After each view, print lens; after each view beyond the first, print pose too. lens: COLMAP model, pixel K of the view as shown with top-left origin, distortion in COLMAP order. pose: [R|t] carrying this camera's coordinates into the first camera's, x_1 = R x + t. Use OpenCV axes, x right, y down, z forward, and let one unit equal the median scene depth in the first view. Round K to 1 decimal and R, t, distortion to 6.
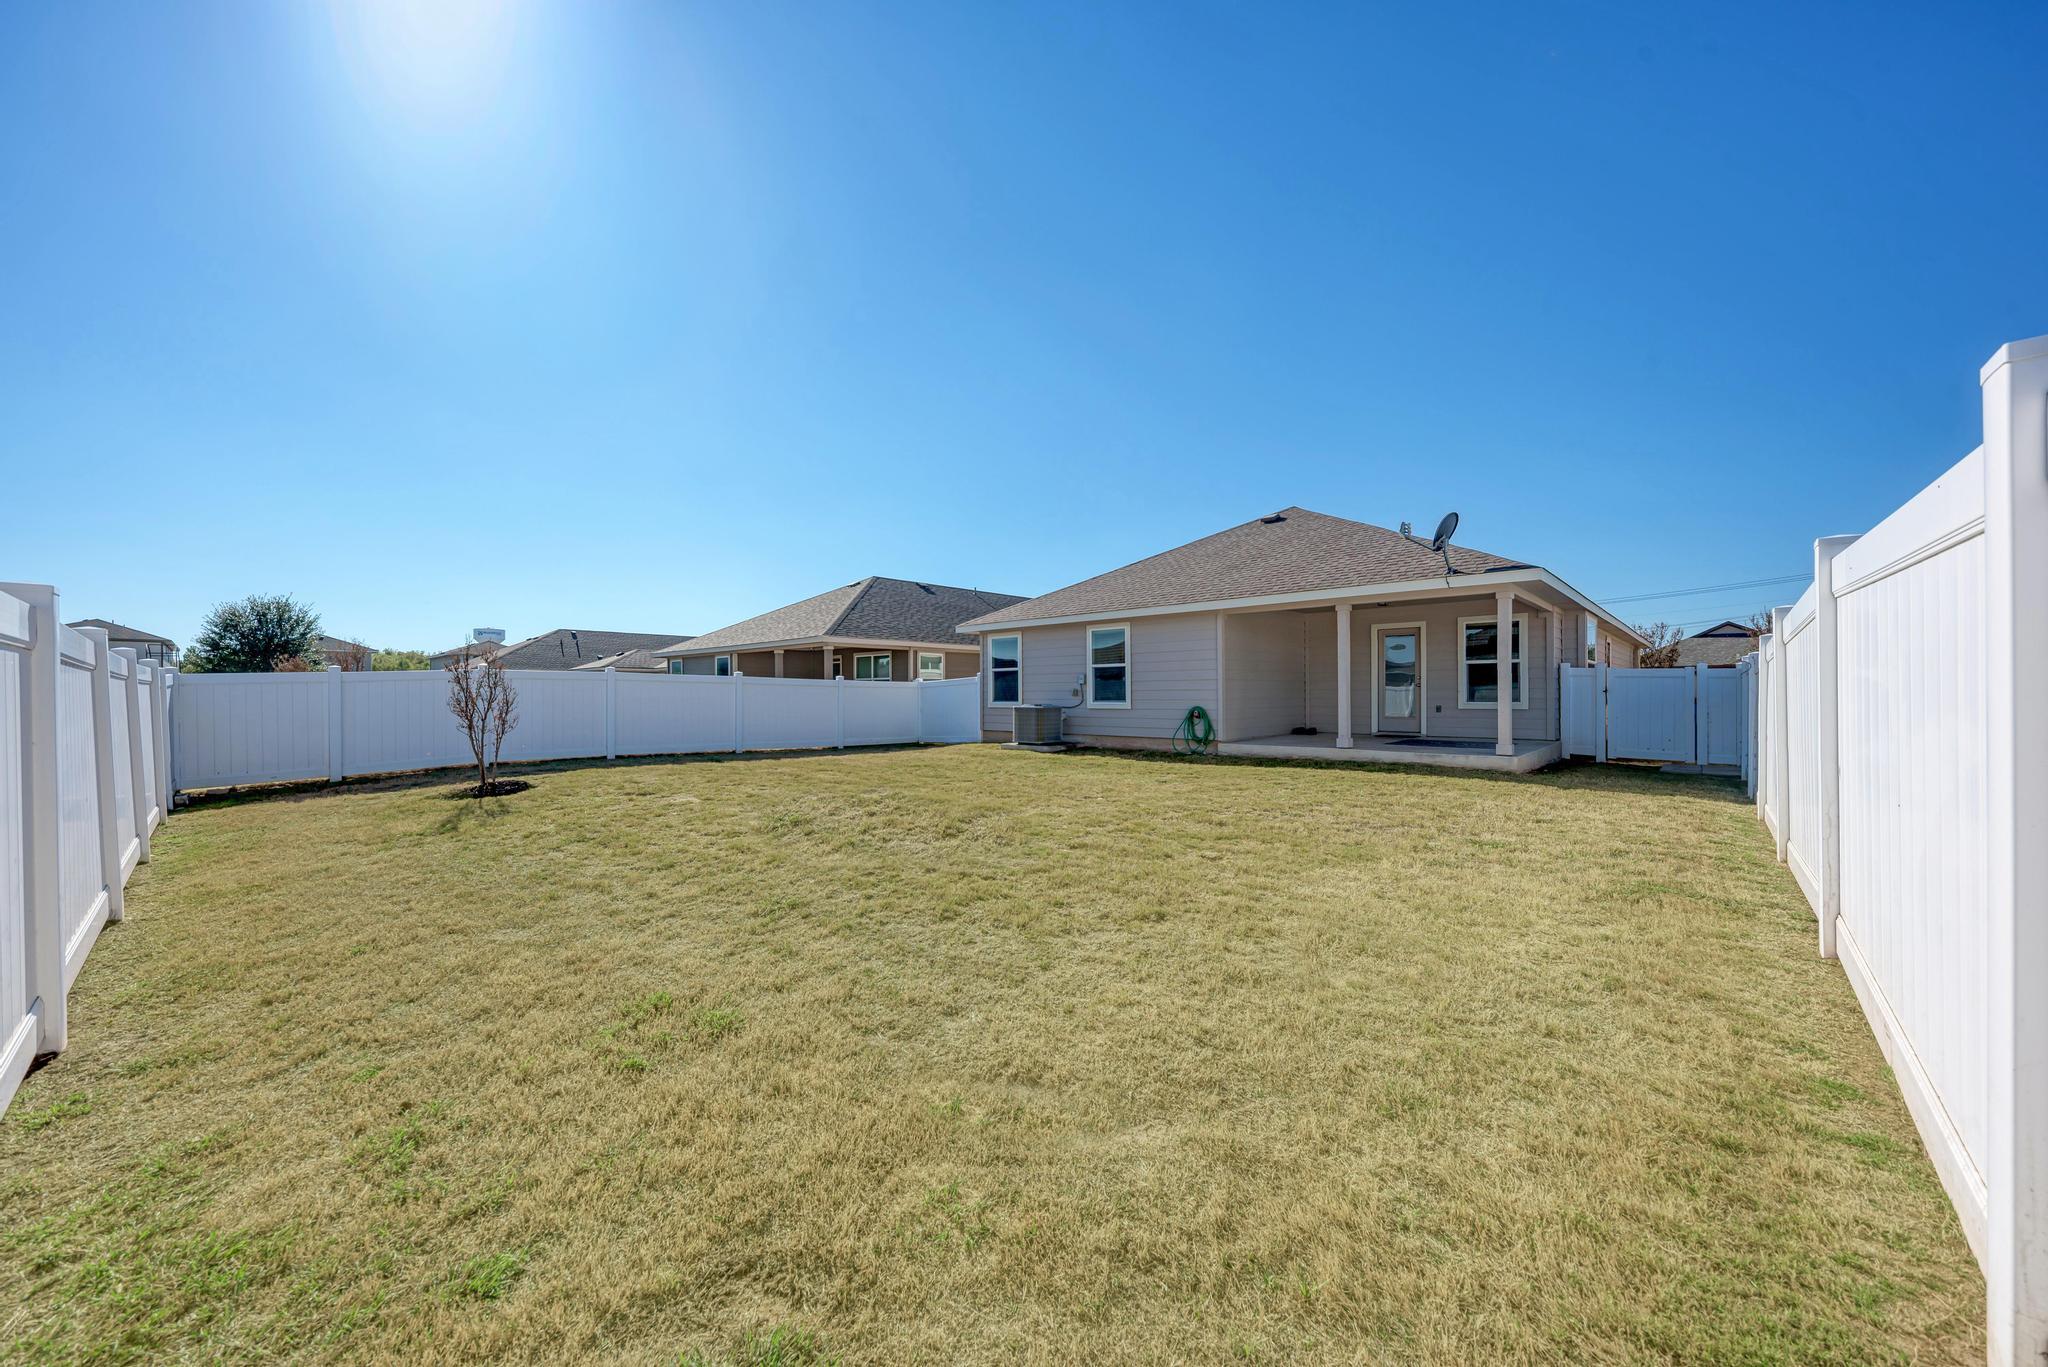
lens RADIAL K [[743.2, 0, 1023.8], [0, 743.2, 693.6], [0, 0, 1]] dist [0.005490, -0.000447]
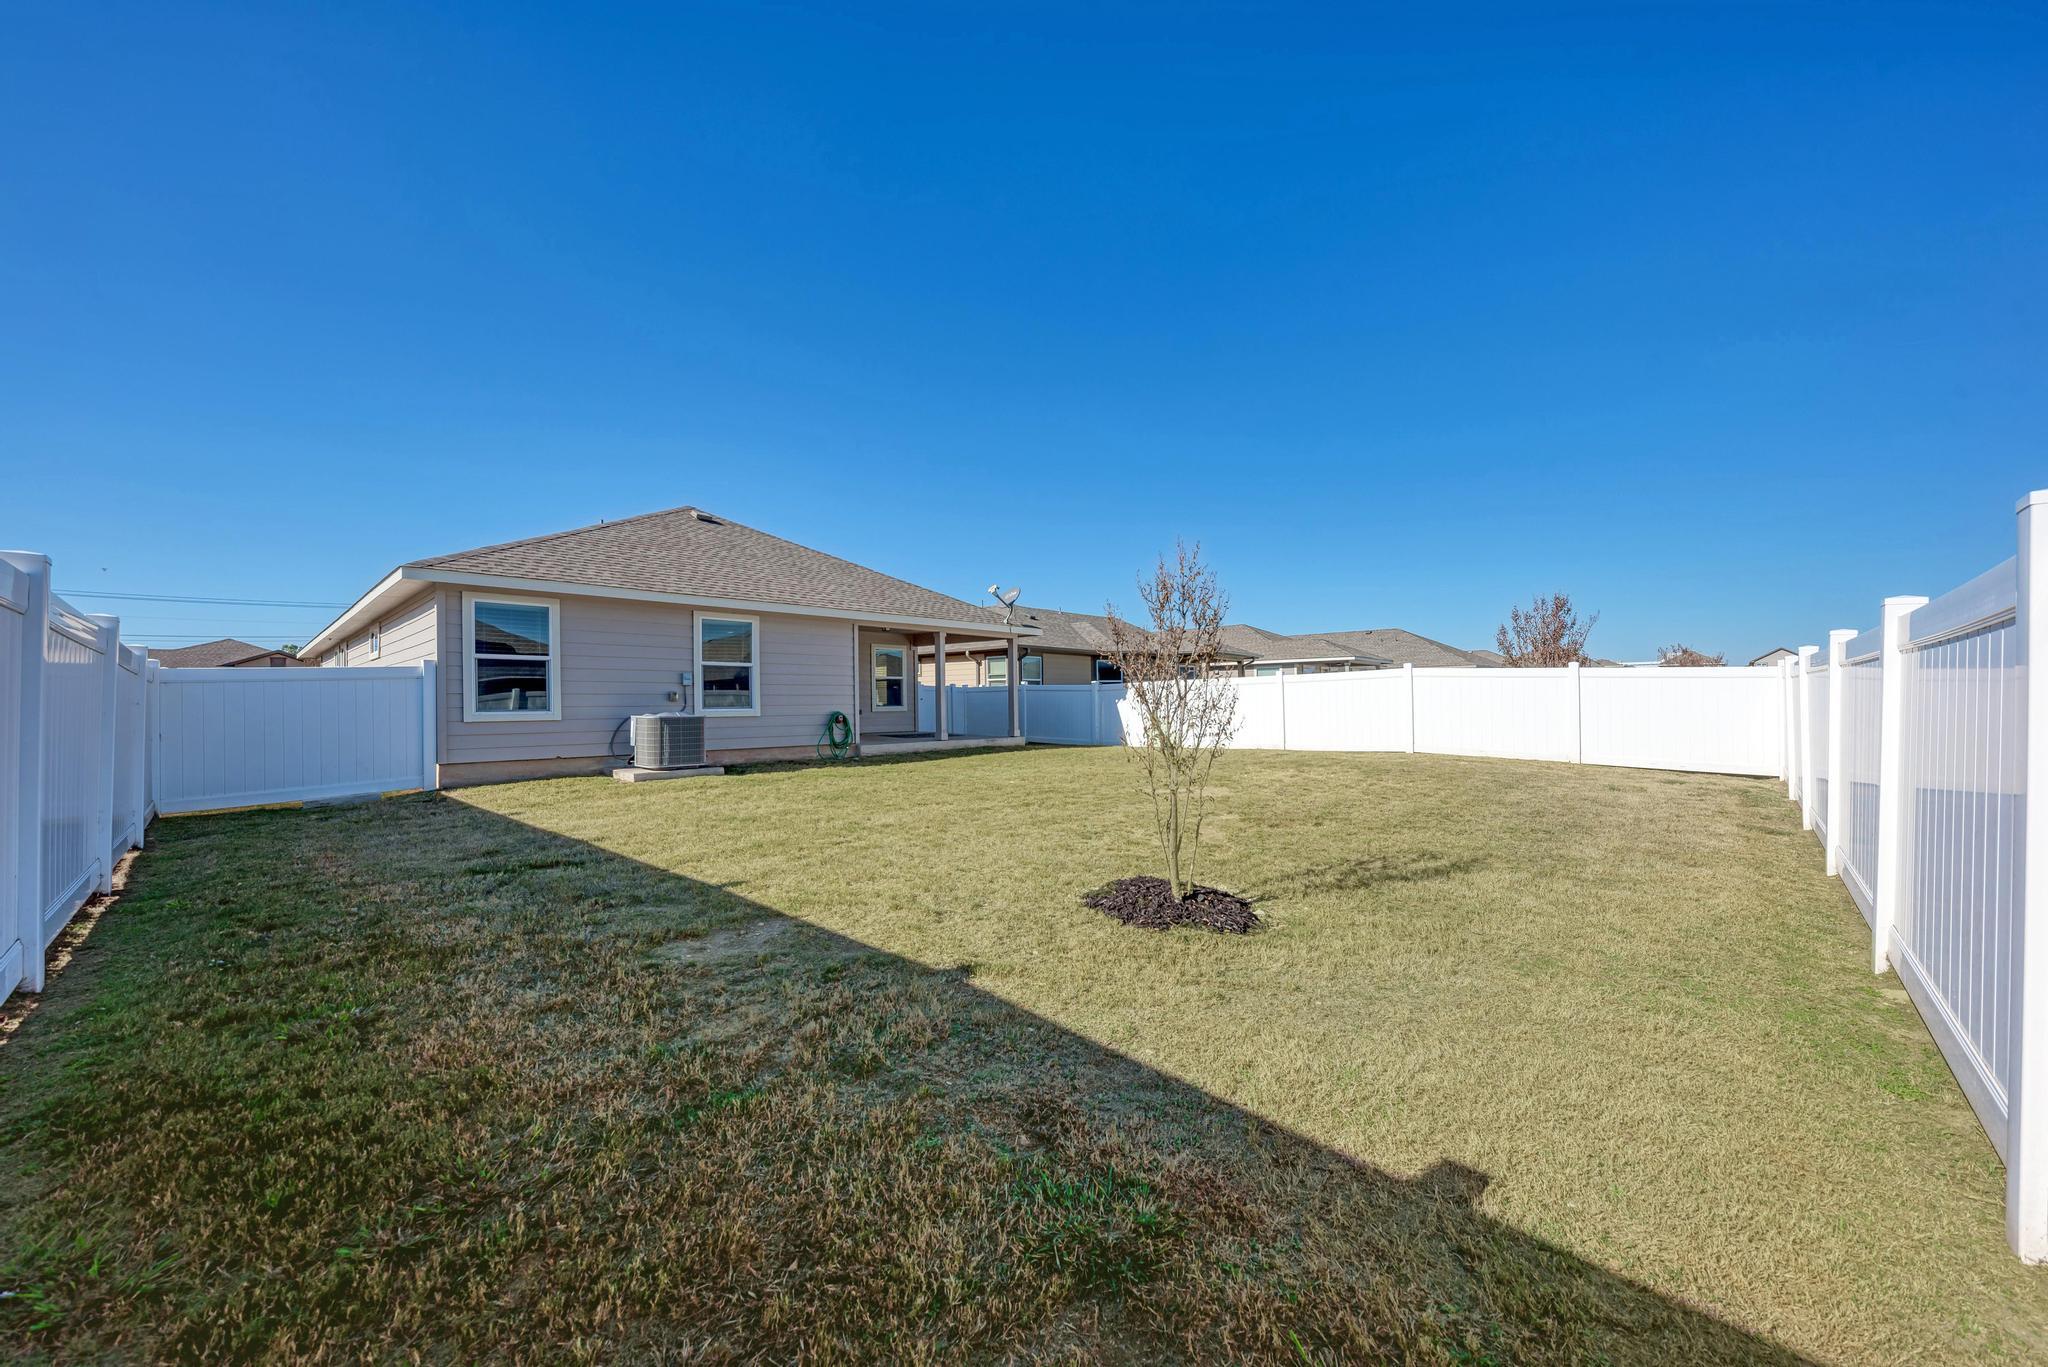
lens RADIAL K [[743.2, 0, 1024.0], [0, 743.2, 690.7], [0, 0, 1]] dist [0.005490, -0.000447]
pose [[0.032566, 0.018208, 0.999304, -0.724415], [0.002197, 0.999830, -0.018289, 0.007554], [-0.999467, 0.002791, 0.032520, 0.667488]]
